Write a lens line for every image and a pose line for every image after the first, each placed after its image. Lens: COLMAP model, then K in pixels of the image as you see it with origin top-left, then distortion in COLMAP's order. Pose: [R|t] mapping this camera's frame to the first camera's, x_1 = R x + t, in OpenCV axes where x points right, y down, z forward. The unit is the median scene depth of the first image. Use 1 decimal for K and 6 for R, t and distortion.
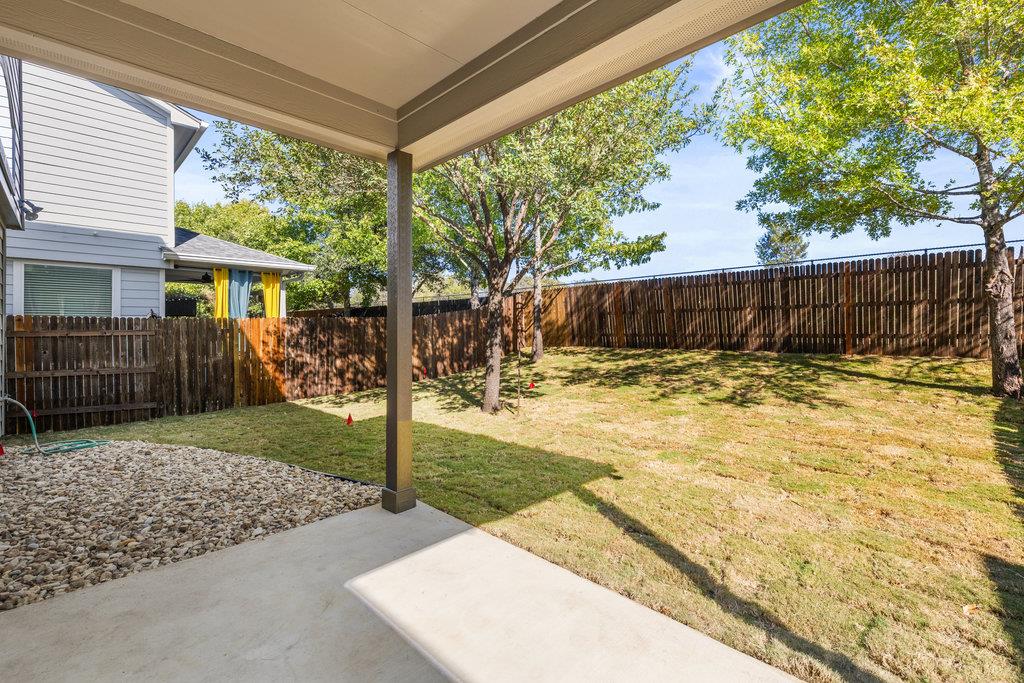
lens RADIAL K [[436.7, 0, 510.0], [0, 436.7, 335.7], [0, 0, 1]] dist [0.004218, 0.000975]
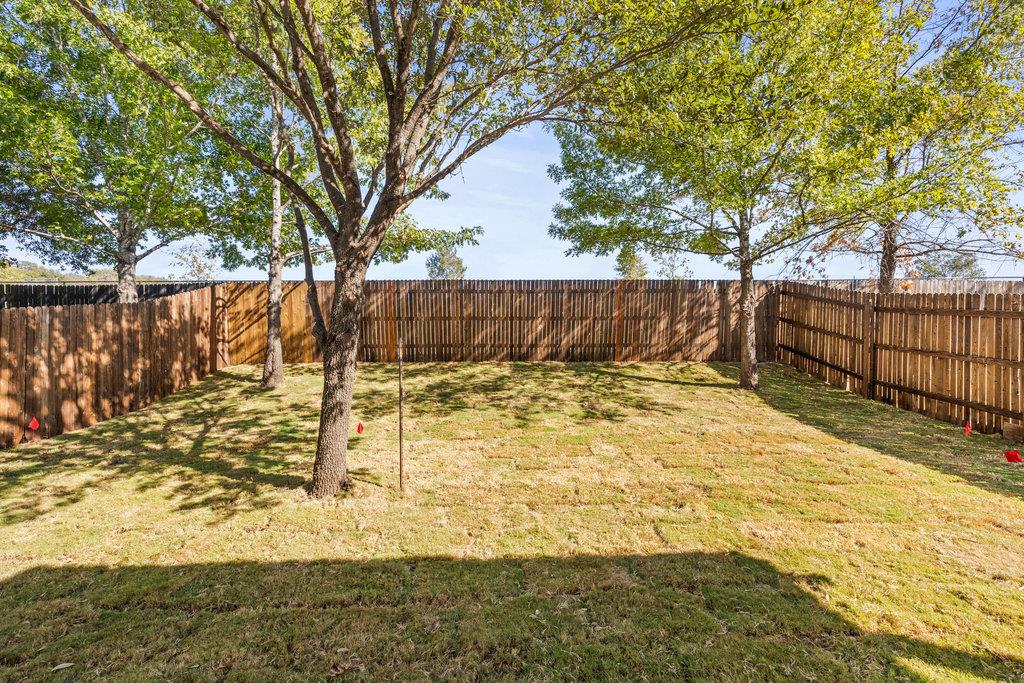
lens RADIAL K [[436.7, 0, 517.2], [0, 436.7, 337.9], [0, 0, 1]] dist [0.004218, 0.000975]
pose [[0.704252, 0.007861, 0.709906, -0.161173], [0.008325, 0.999779, -0.019329, 0.000701], [-0.709901, 0.019523, 0.704031, 0.278715]]
